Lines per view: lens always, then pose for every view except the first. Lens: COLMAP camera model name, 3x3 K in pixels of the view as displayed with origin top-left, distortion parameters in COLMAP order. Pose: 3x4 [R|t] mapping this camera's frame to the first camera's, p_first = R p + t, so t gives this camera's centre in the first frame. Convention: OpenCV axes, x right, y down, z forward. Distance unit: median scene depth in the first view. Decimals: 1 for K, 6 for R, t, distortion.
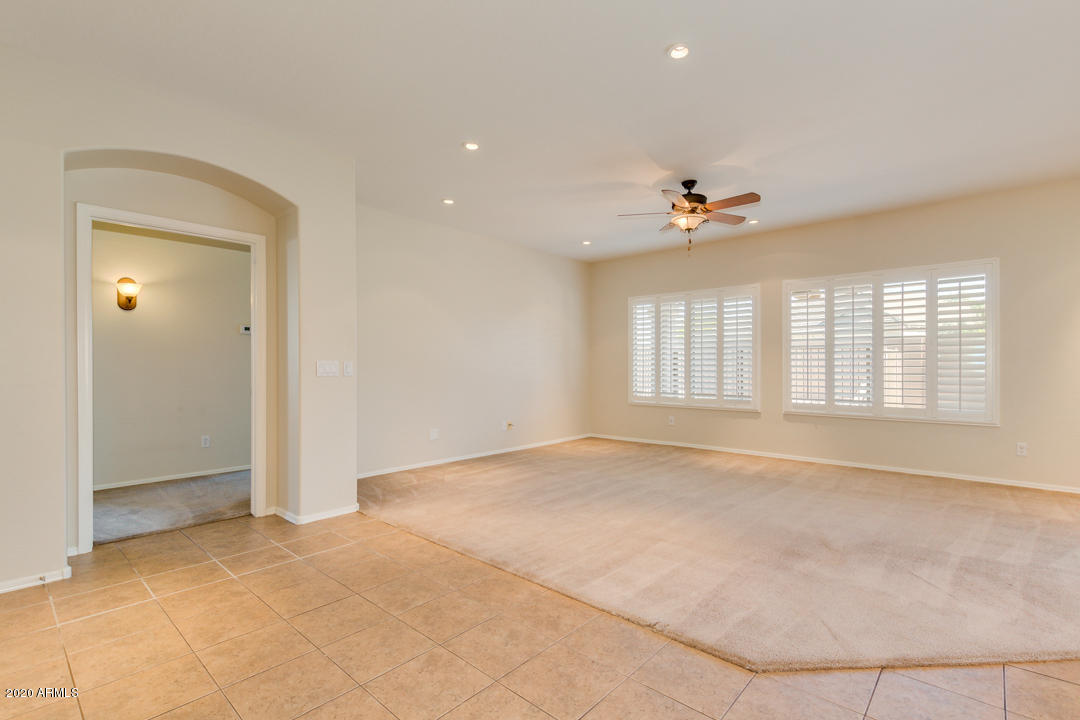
lens RADIAL K [[494.4, 0, 544.3], [0, 494.4, 354.2], [0, 0, 1]] dist [-0.000854, -0.000132]
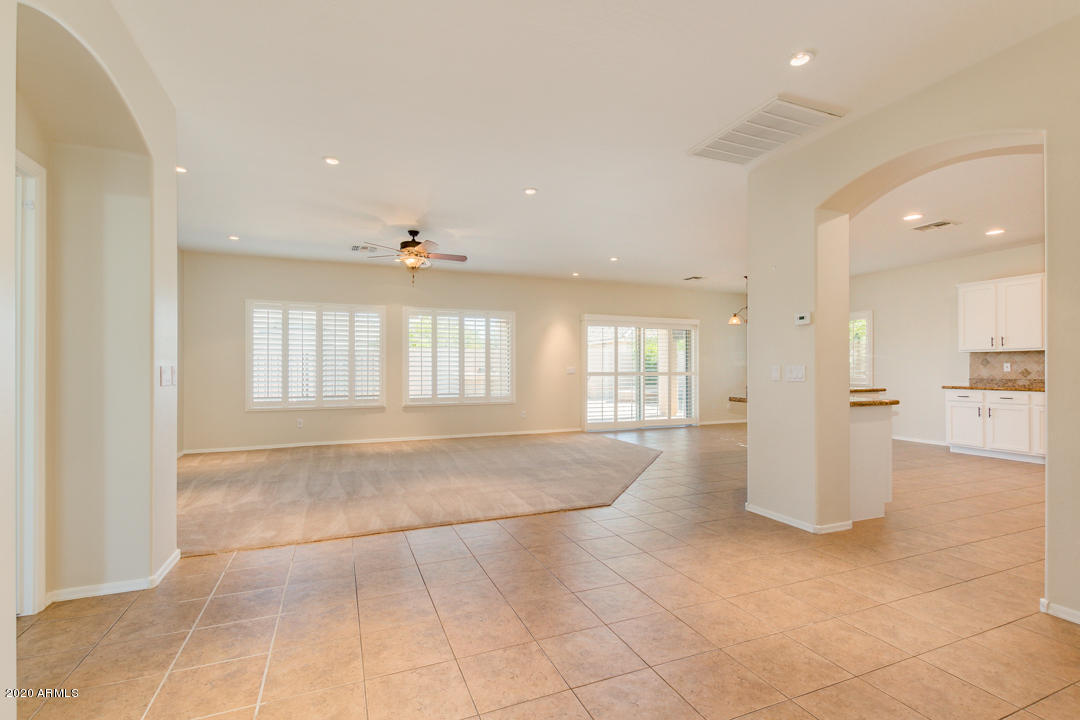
lens RADIAL K [[494.4, 0, 535.6], [0, 494.4, 363.8], [0, 0, 1]] dist [-0.000854, -0.000132]
pose [[0.441831, 0.009248, 0.897050, -0.593763], [-0.023542, 0.999722, 0.001288, -0.005760], [-0.896789, -0.021687, 0.441926, 0.099949]]
